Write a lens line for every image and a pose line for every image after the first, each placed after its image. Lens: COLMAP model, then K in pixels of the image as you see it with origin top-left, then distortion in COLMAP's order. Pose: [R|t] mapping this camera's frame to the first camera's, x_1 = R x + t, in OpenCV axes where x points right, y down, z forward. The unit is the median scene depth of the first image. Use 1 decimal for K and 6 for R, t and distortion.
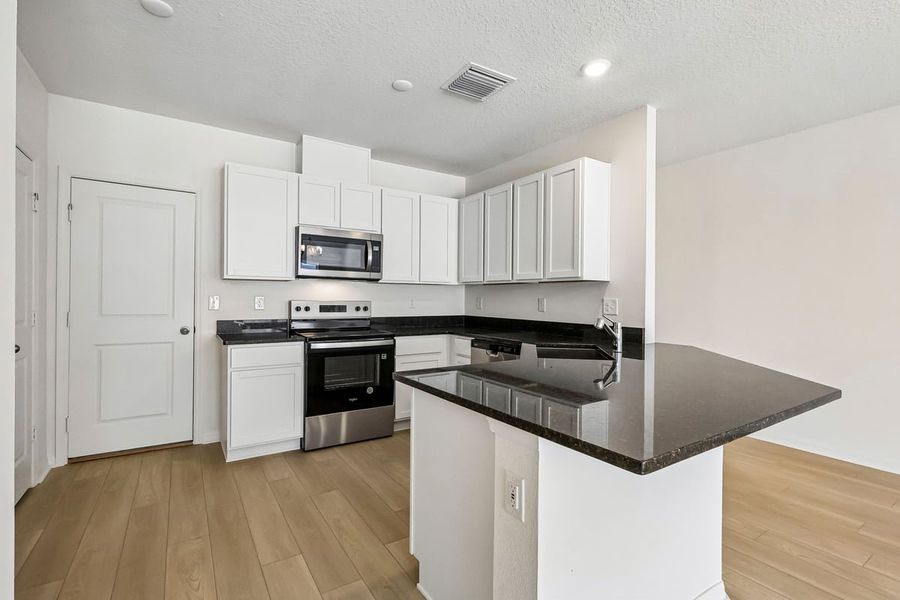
lens RADIAL K [[418.2, 0, 455.4], [0, 418.2, 299.9], [0, 0, 1]] dist [-0.001862, -0.000038]
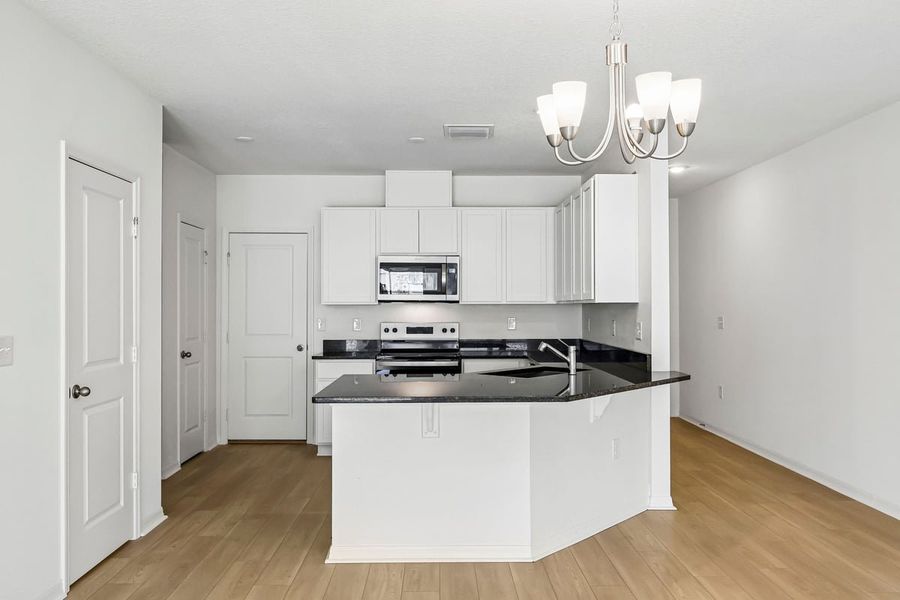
lens RADIAL K [[701.6, 0, 448.9], [0, 701.6, 303.2], [0, 0, 1]] dist [0.008183, 0.006200]
pose [[0.846435, -0.012984, -0.532333, 0.727622], [0.006196, 0.999875, -0.014536, -0.021296], [0.532455, 0.009005, 0.846410, -0.448229]]
